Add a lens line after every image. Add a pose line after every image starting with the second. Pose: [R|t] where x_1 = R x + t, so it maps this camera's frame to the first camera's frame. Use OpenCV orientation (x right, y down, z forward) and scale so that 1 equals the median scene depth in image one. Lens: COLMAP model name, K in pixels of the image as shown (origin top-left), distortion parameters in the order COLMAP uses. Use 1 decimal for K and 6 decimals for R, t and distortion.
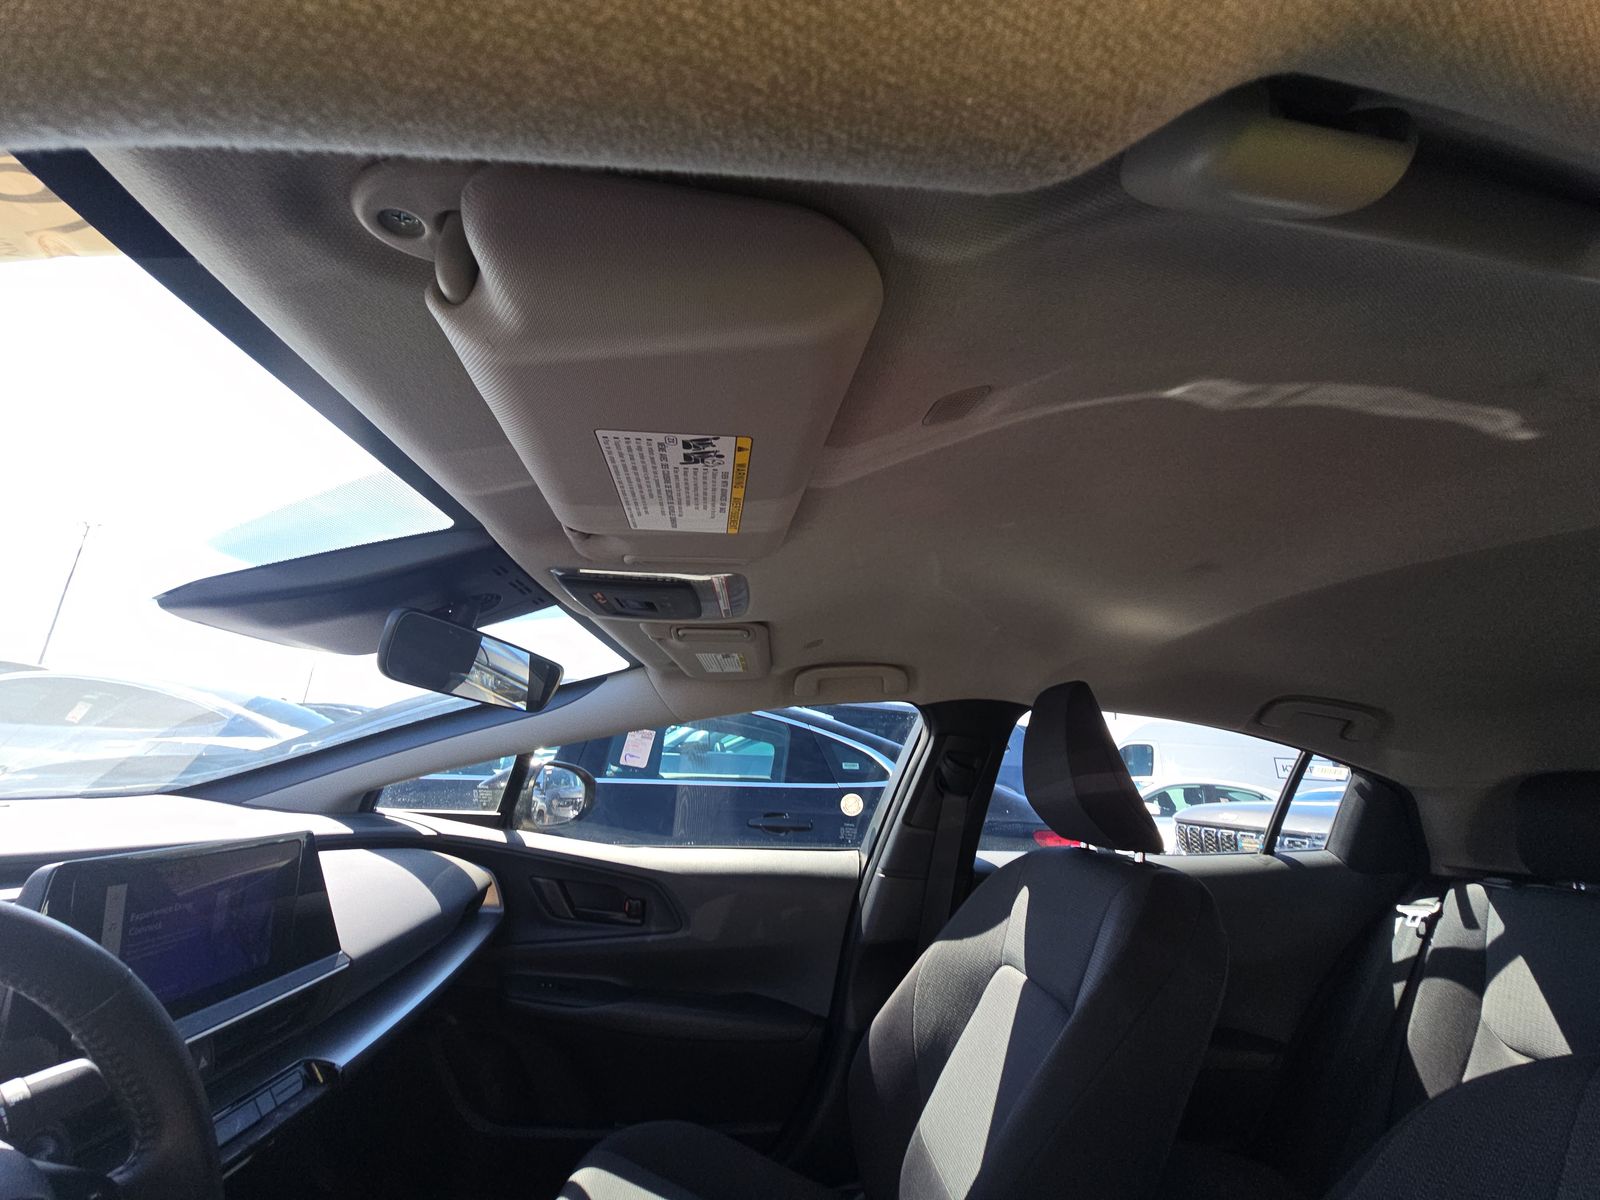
lens RADIAL K [[657.5, 0, 806.9], [0, 657.5, 604.5], [0, 0, 1]] dist [0.002947, -0.002675]
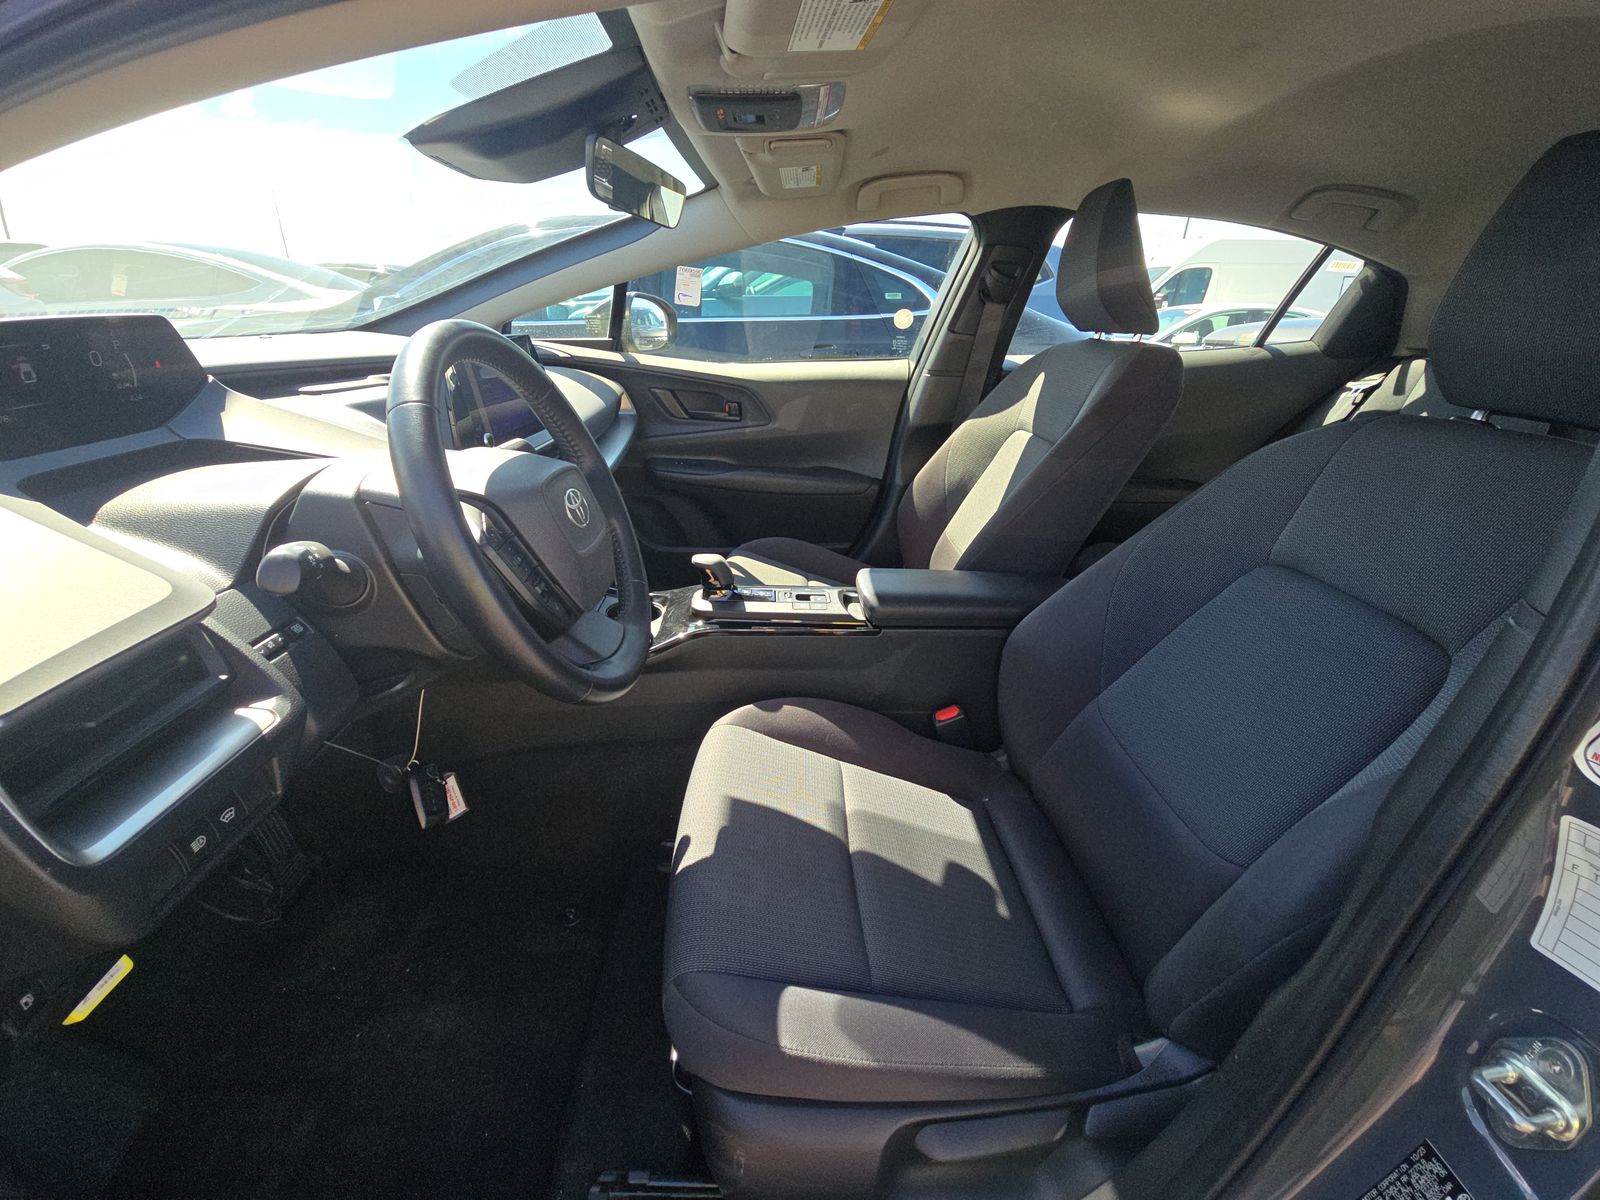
lens RADIAL K [[657.5, 0, 805.9], [0, 657.5, 606.7], [0, 0, 1]] dist [0.002947, -0.002675]
pose [[0.998348, -0.024627, -0.051912, -0.061930], [0.051186, 0.791640, 0.608840, -0.010623], [0.026102, -0.610492, 0.791593, -0.258369]]
